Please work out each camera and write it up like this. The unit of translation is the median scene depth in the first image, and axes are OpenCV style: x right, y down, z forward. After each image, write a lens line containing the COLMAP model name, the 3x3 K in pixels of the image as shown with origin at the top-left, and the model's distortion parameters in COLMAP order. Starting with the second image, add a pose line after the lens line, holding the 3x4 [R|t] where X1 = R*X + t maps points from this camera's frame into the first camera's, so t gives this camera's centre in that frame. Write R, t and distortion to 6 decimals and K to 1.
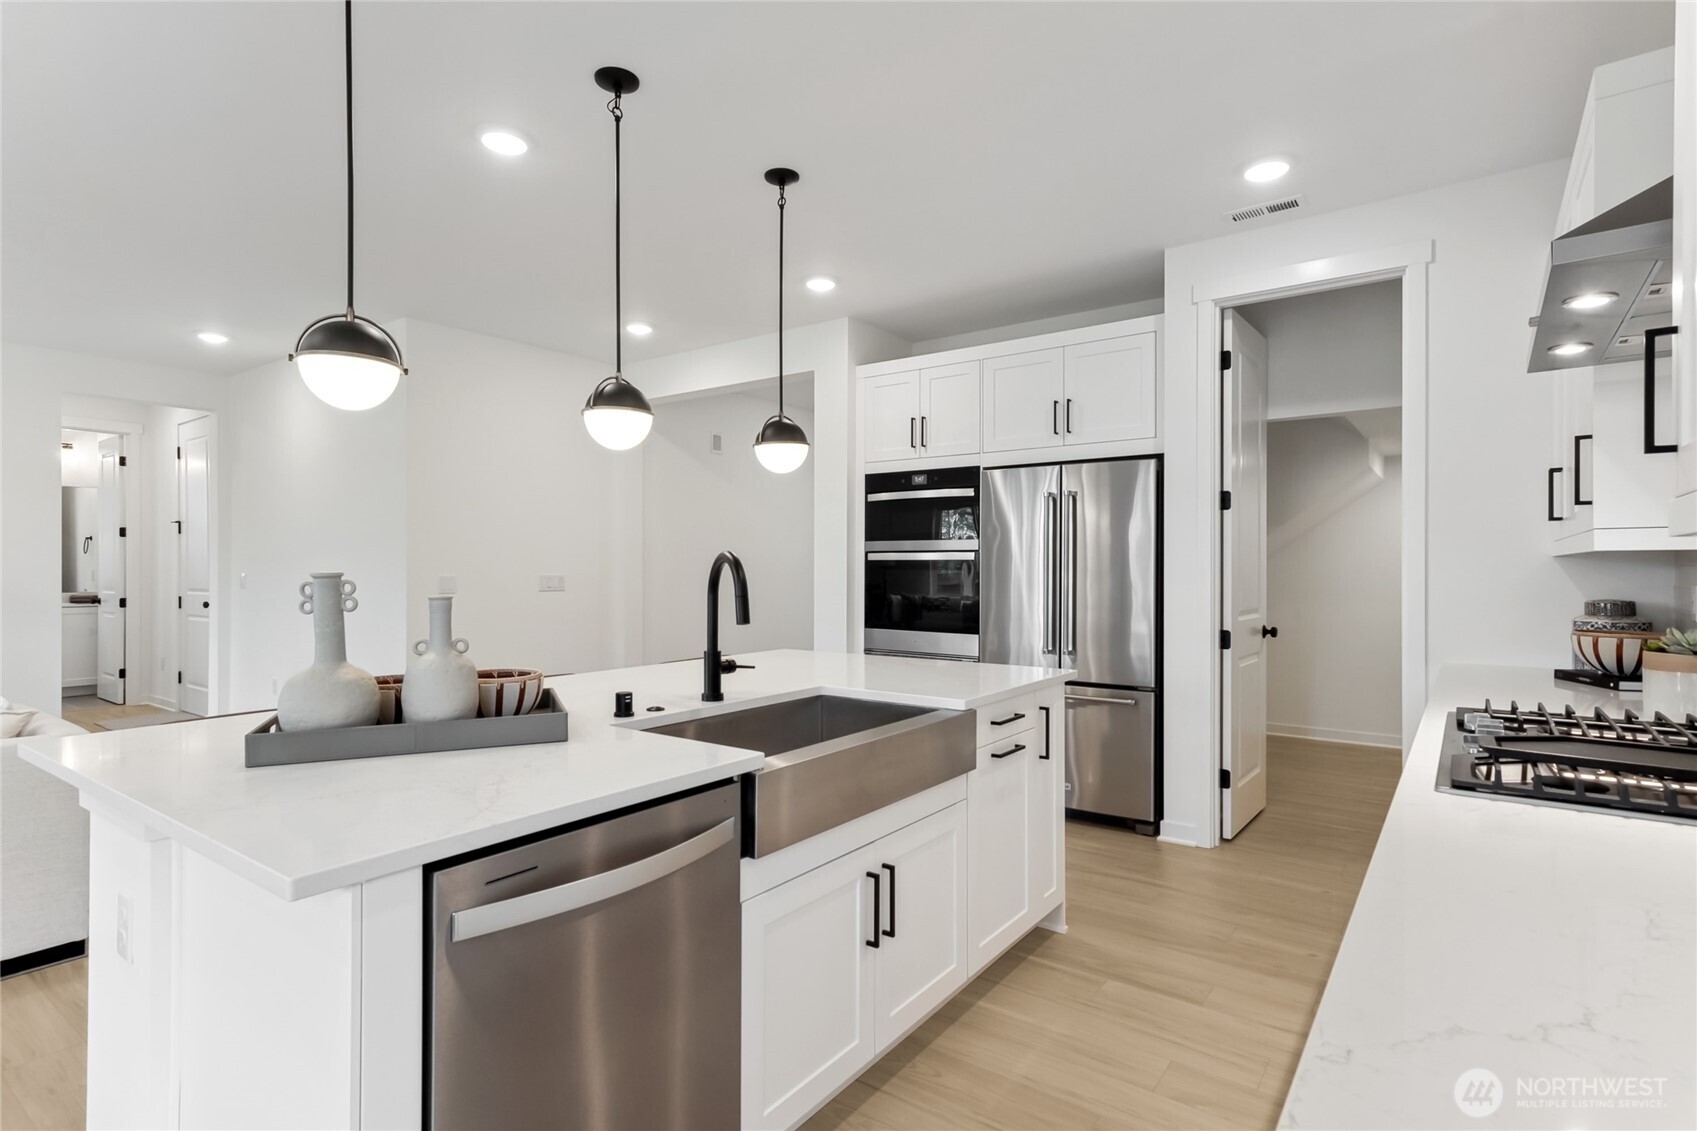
lens RADIAL K [[851.3, 0, 847.4], [0, 851.3, 570.2], [0, 0, 1]] dist [-0.007012, -0.000688]
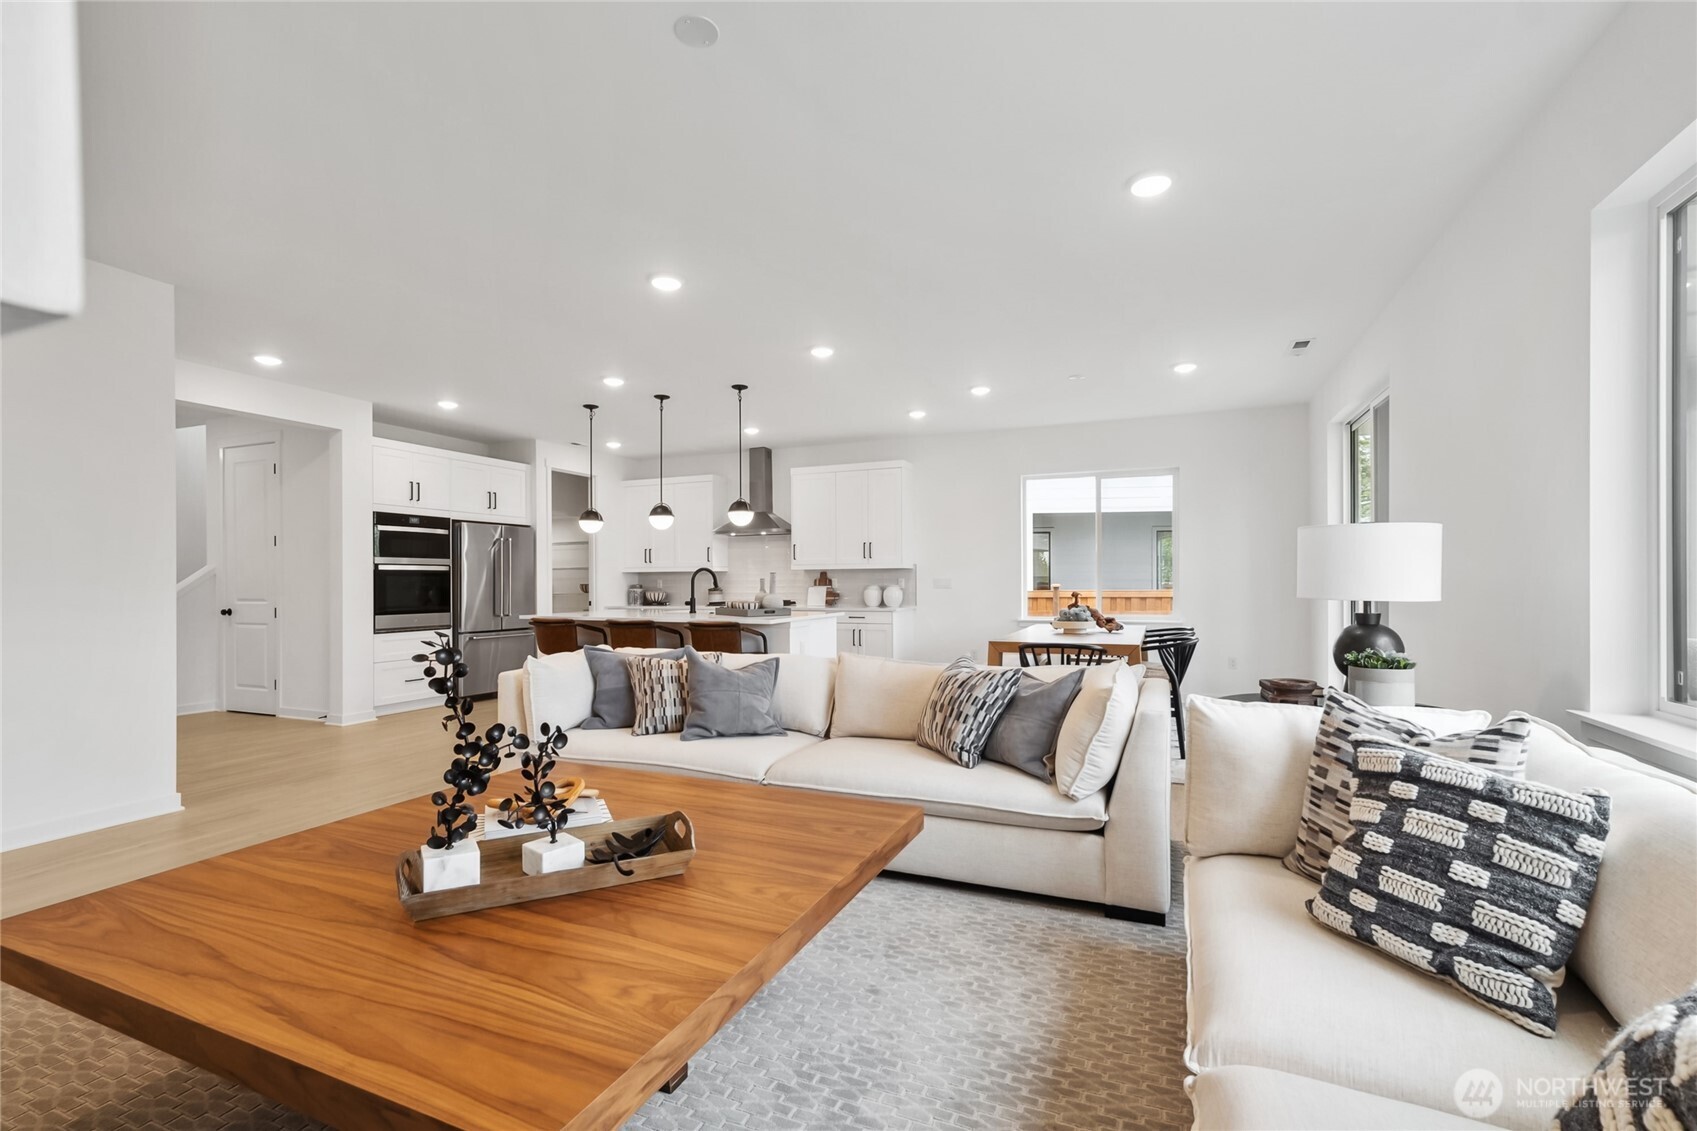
lens RADIAL K [[764.2, 0, 844.6], [0, 764.2, 576.0], [0, 0, 1]] dist [0.004203, 0.000126]
pose [[-0.232724, -0.002093, 0.972541, -1.525904], [0.001378, 0.999996, 0.002482, -0.003013], [-0.972542, 0.001917, -0.232720, 0.543132]]
